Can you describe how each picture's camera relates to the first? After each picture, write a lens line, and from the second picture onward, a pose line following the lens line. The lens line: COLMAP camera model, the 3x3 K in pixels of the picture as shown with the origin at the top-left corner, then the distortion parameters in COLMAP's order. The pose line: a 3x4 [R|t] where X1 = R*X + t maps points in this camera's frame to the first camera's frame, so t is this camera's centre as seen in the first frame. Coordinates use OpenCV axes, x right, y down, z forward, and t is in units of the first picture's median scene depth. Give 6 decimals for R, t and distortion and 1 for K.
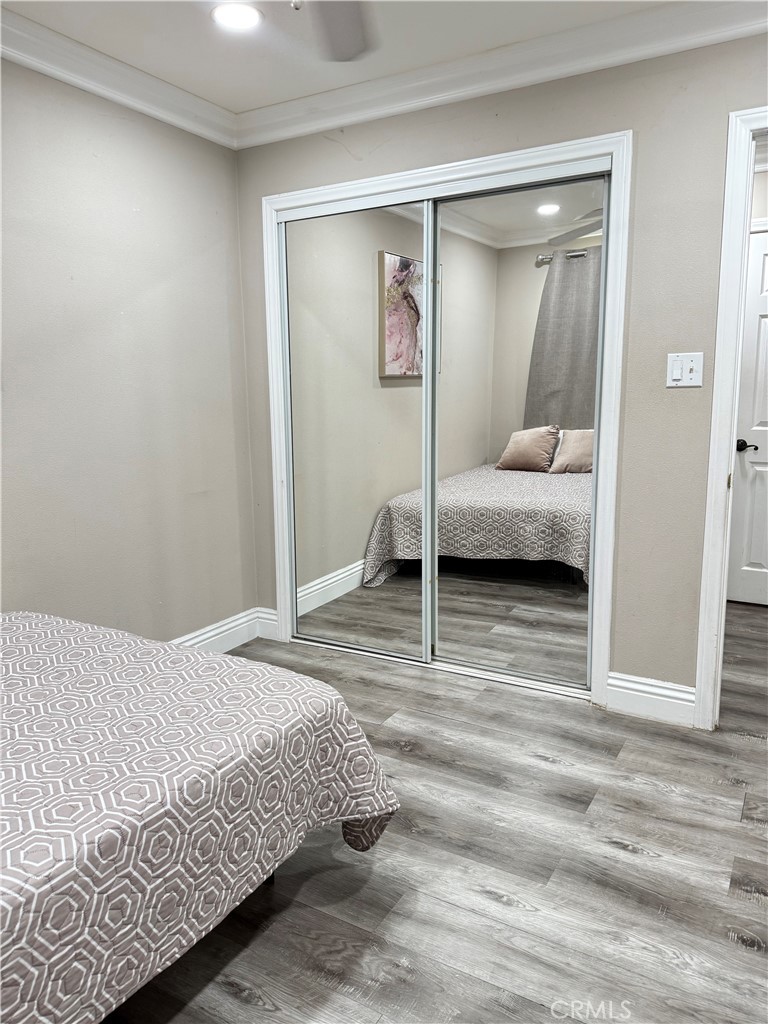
lens RADIAL K [[733.8, 0, 388.1], [0, 733.8, 511.1], [0, 0, 1]] dist [-0.005999, -0.002484]
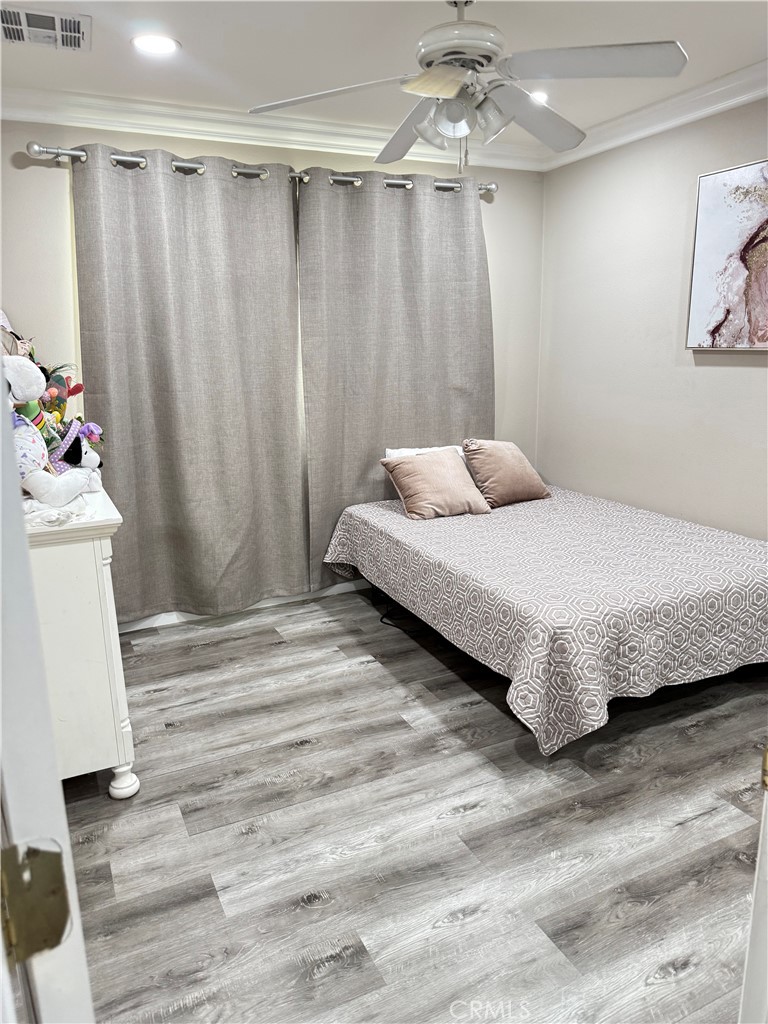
lens RADIAL K [[733.8, 0, 387.0], [0, 733.8, 513.1], [0, 0, 1]] dist [-0.005999, -0.002484]
pose [[-0.557089, 0.218376, -0.801226, 1.202610], [-0.116778, 0.934620, 0.335928, -0.368063], [0.822201, 0.280707, -0.495165, 1.479754]]
